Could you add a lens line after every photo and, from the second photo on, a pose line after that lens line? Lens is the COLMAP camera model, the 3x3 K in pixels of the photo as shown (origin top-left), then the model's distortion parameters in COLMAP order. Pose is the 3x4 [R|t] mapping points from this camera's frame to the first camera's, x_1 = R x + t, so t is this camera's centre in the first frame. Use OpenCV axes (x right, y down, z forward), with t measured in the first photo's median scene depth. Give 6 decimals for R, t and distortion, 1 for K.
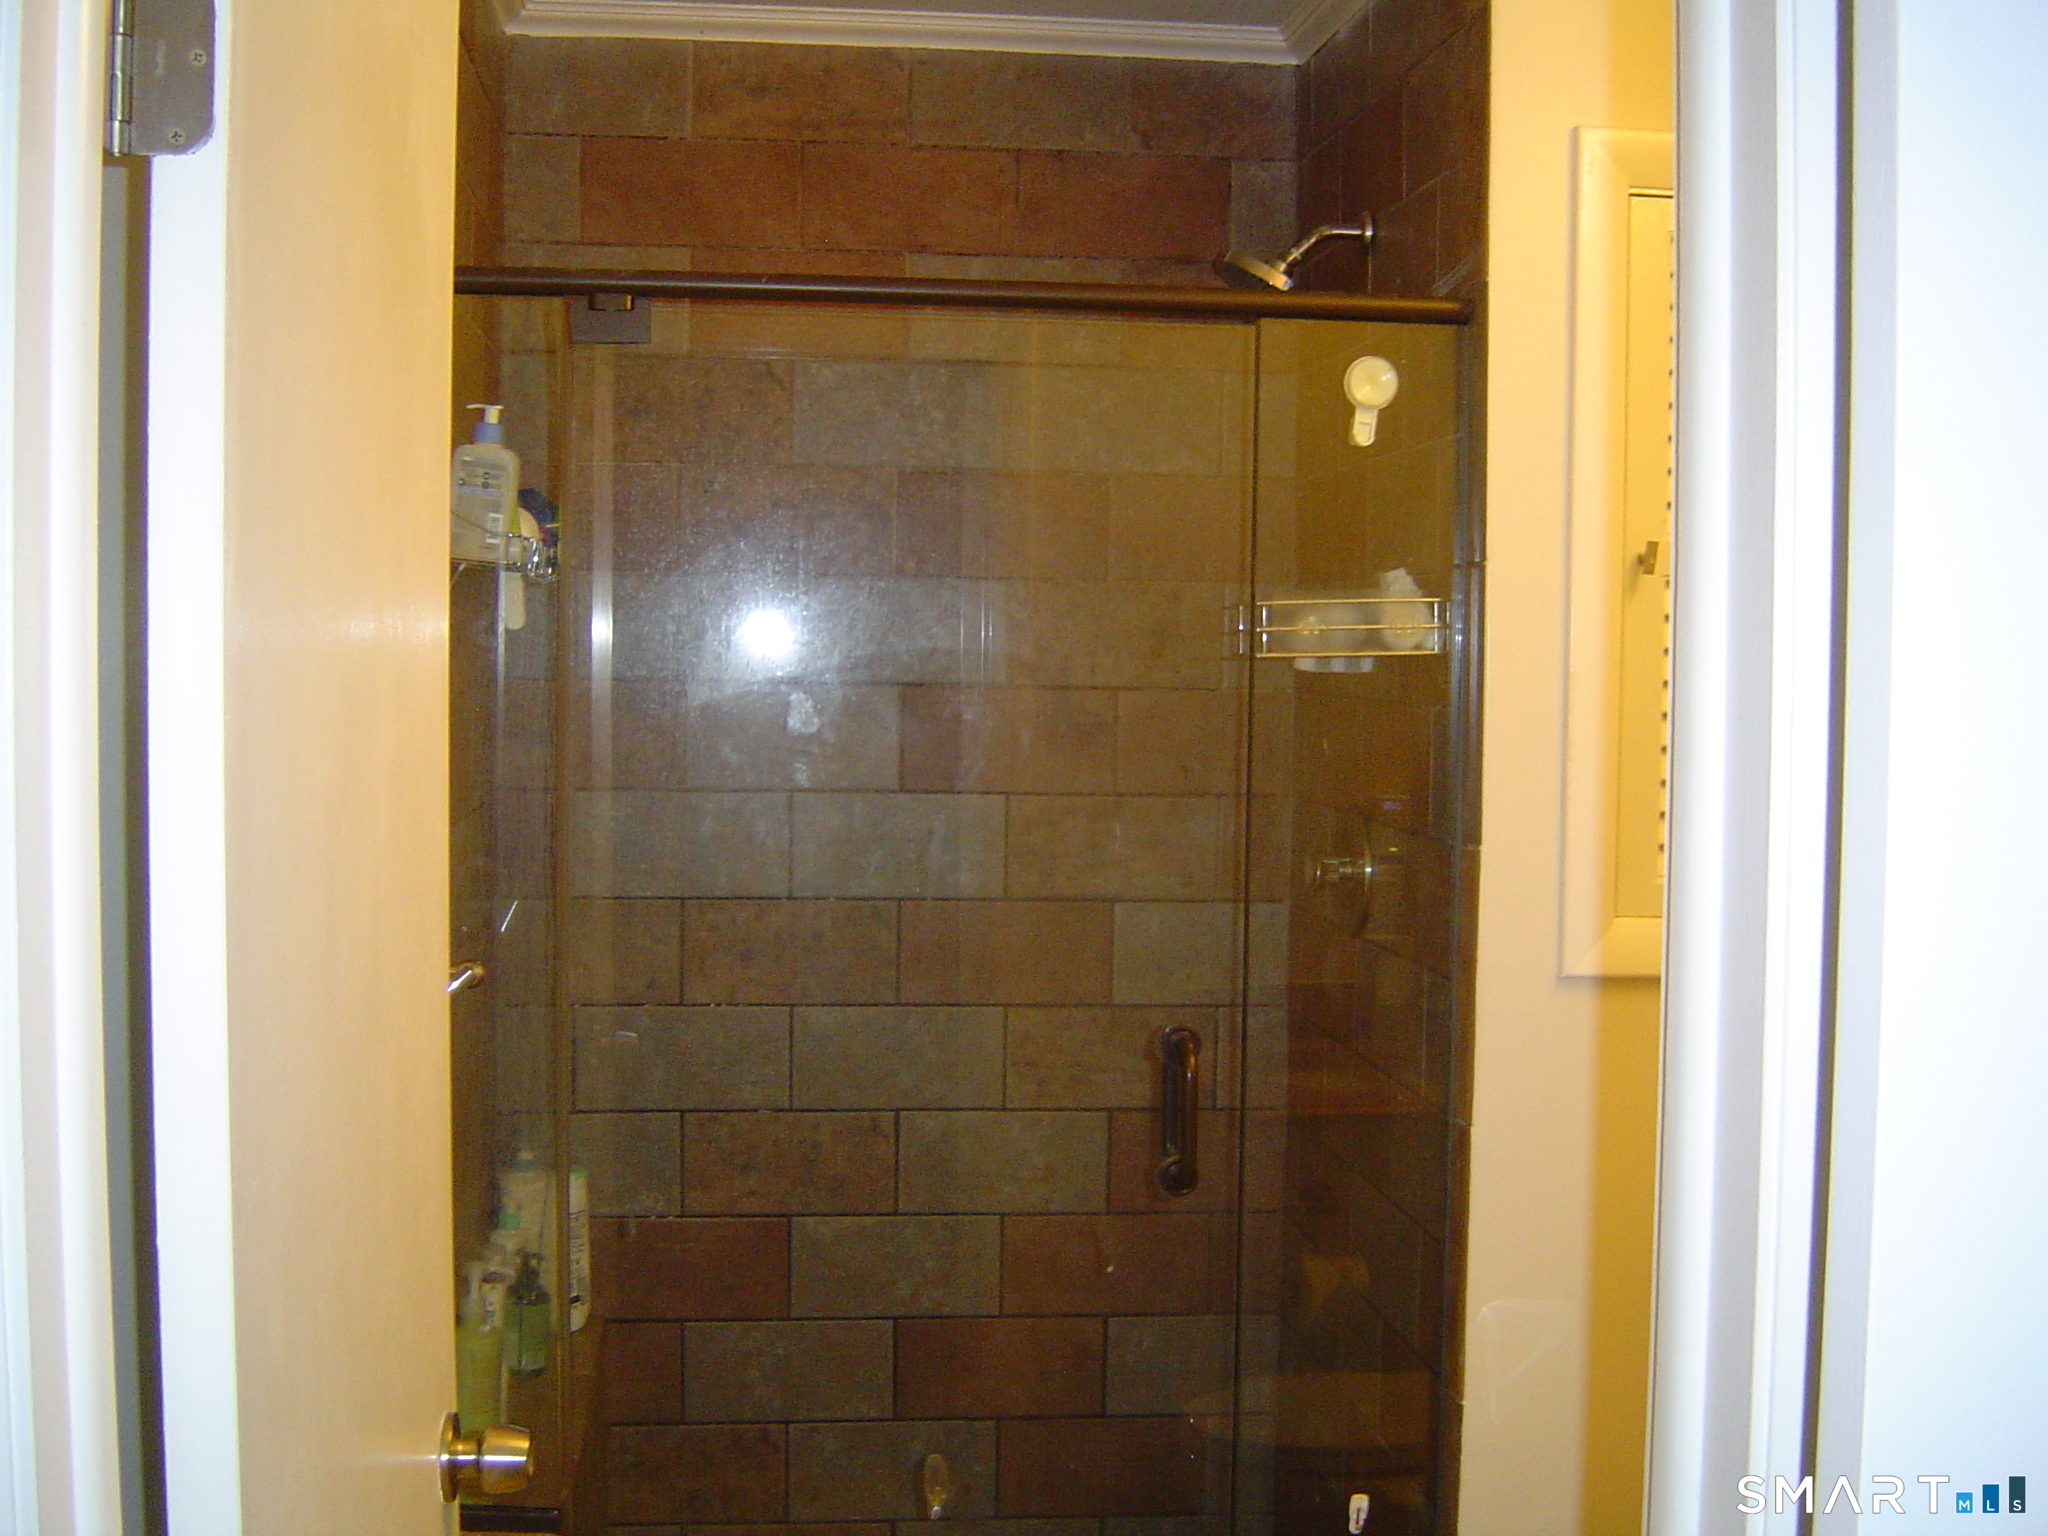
lens RADIAL K [[2381.4, 0, 1024.0], [0, 2381.4, 768.0], [0, 0, 1]] dist [-0.082565, -0.027931]
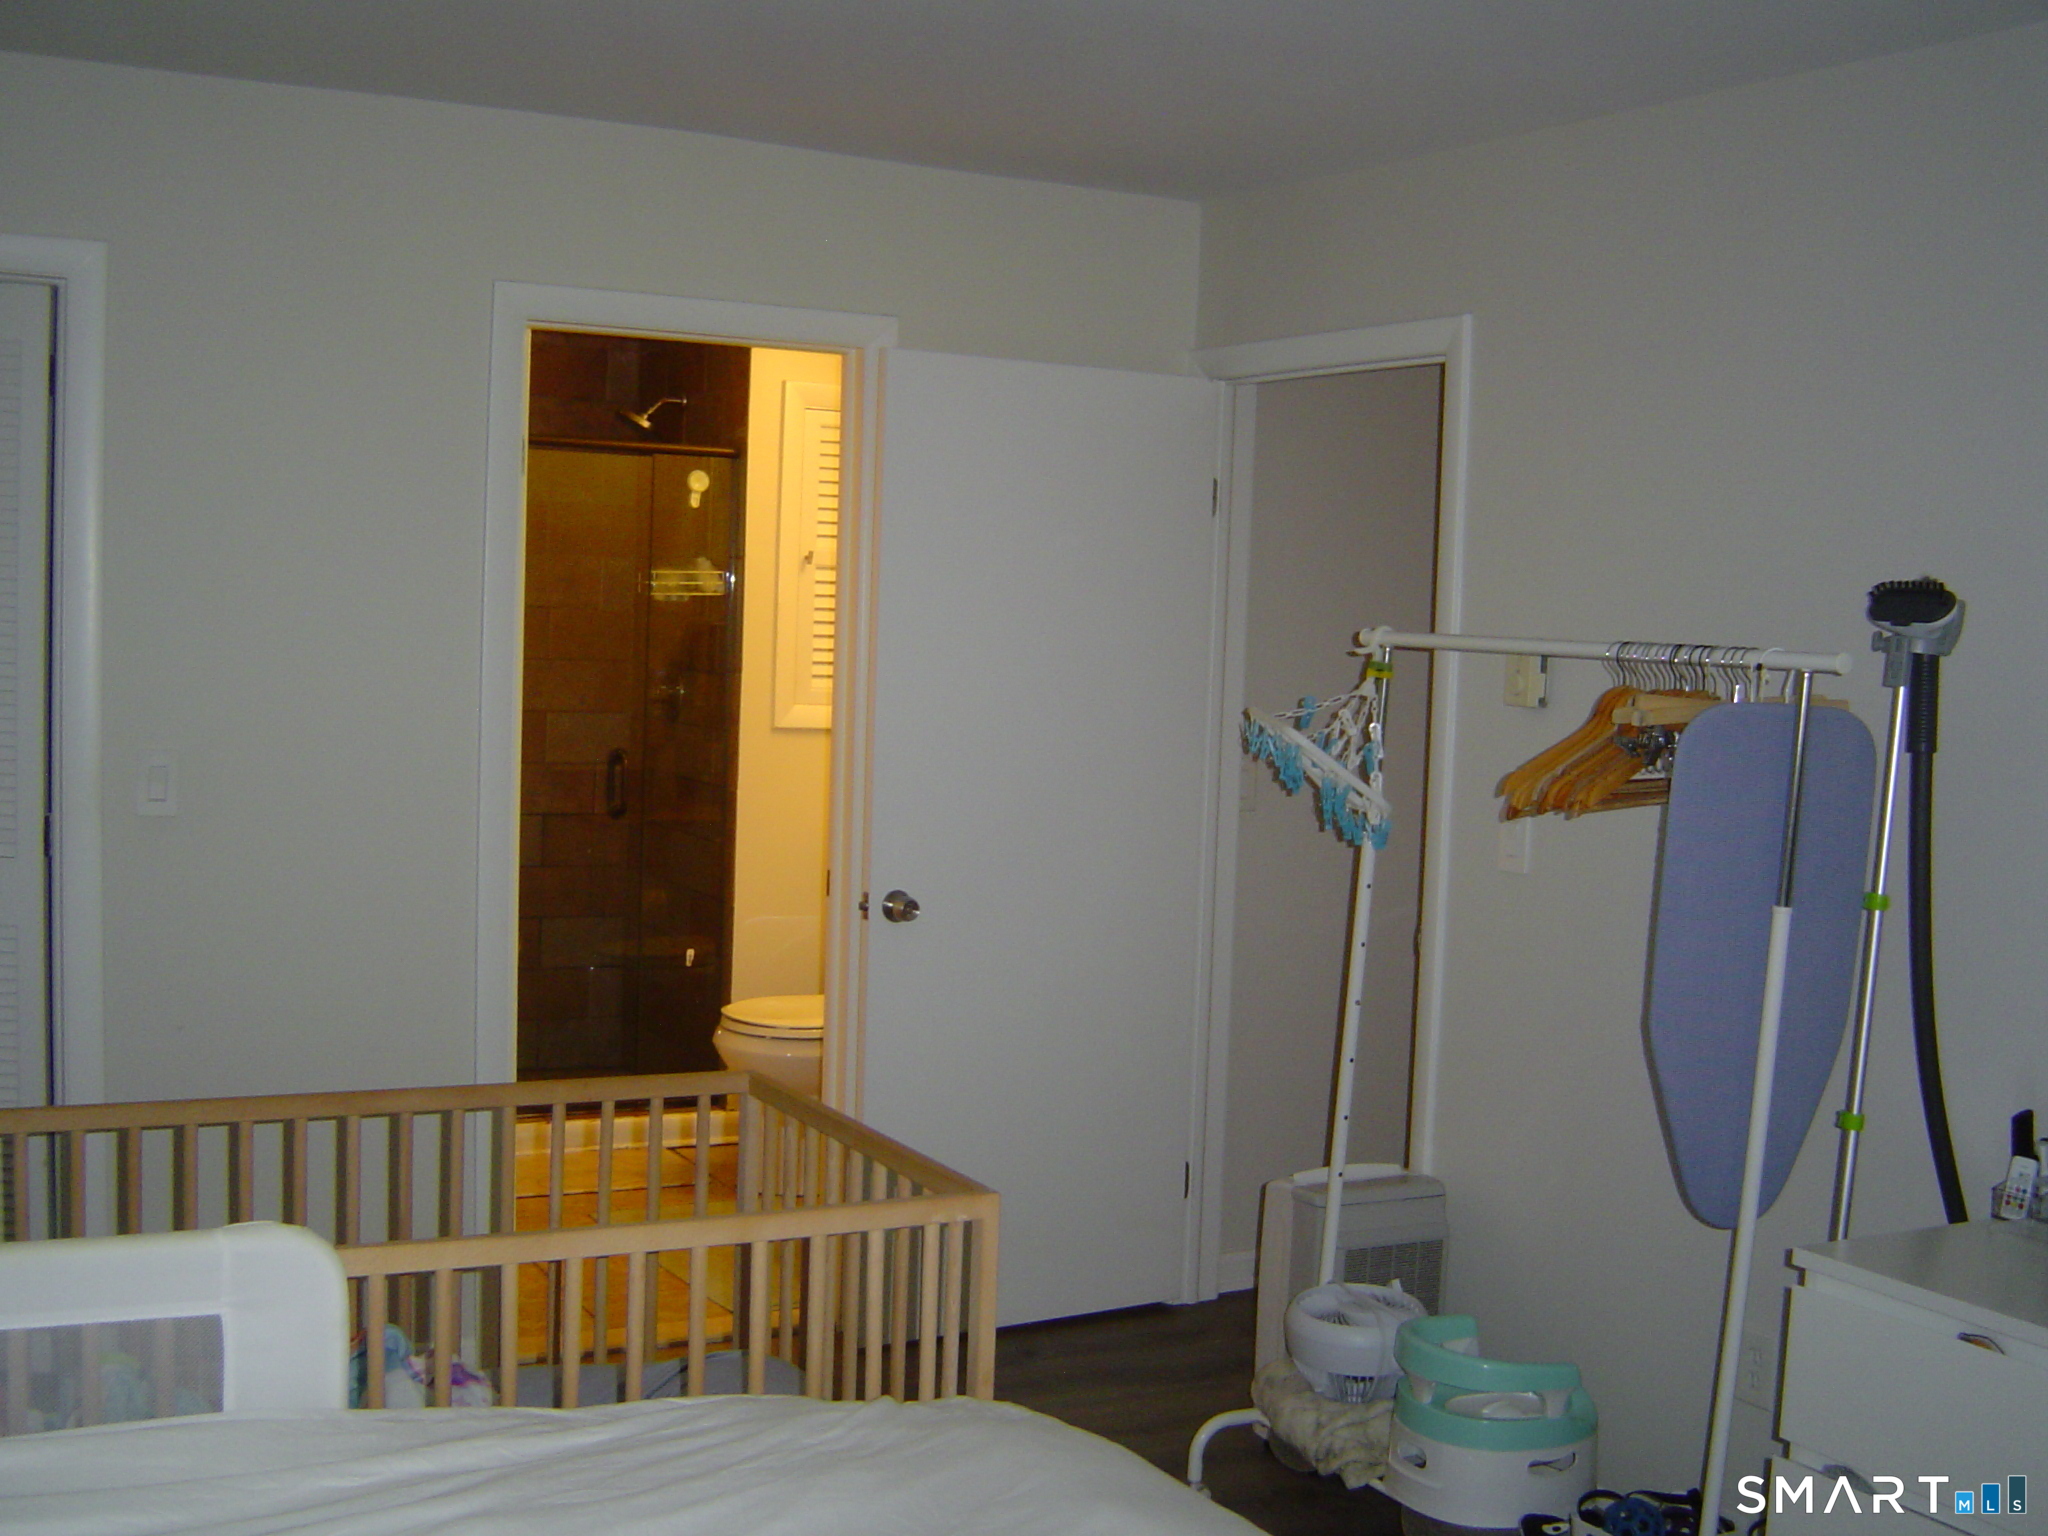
lens RADIAL K [[2381.4, 0, 1024.0], [0, 2381.4, 768.0], [0, 0, 1]] dist [-0.082565, -0.027931]
pose [[0.930185, -0.002100, 0.367086, -0.418260], [-0.008120, 0.999621, 0.026296, 0.060060], [-0.367002, -0.027441, 0.929815, -1.326655]]
